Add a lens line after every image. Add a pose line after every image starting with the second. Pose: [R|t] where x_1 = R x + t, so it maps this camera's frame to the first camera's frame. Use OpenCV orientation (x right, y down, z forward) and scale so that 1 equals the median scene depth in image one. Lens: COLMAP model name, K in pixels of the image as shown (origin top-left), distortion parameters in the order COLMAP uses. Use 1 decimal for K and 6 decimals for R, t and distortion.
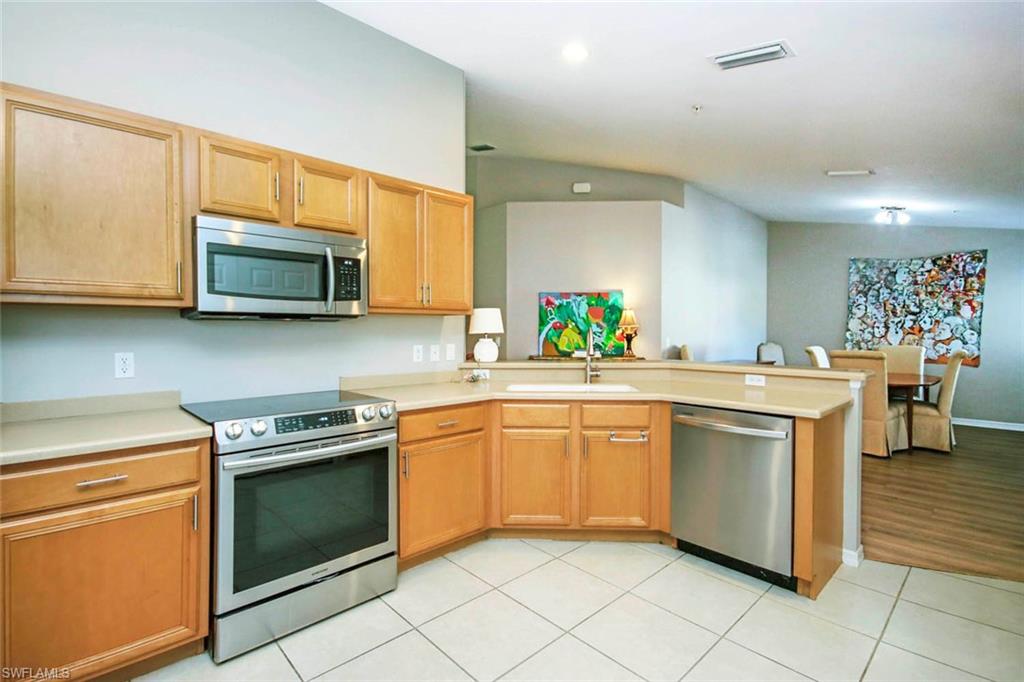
lens RADIAL K [[468.0, 0, 514.0], [0, 468.0, 343.5], [0, 0, 1]] dist [-0.001628, -0.001050]
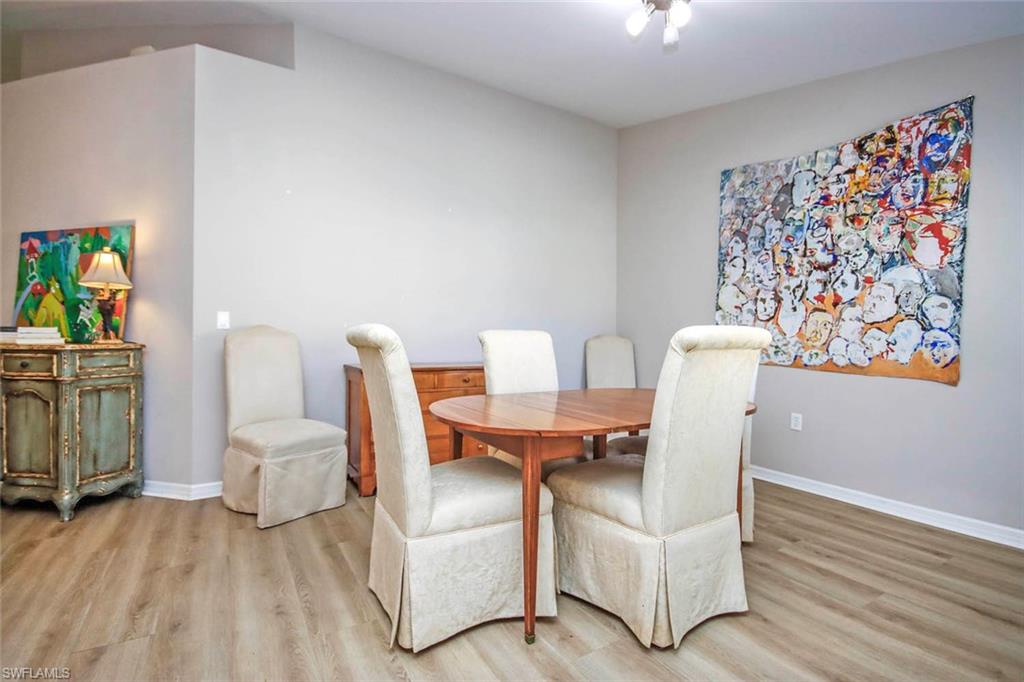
lens RADIAL K [[468.0, 0, 511.5], [0, 468.0, 341.7], [0, 0, 1]] dist [-0.001628, -0.001050]
pose [[0.980101, 0.008673, -0.198312, 0.655065], [-0.012950, 0.999711, -0.020277, 0.024265], [0.198078, 0.022441, 0.979929, 0.492745]]
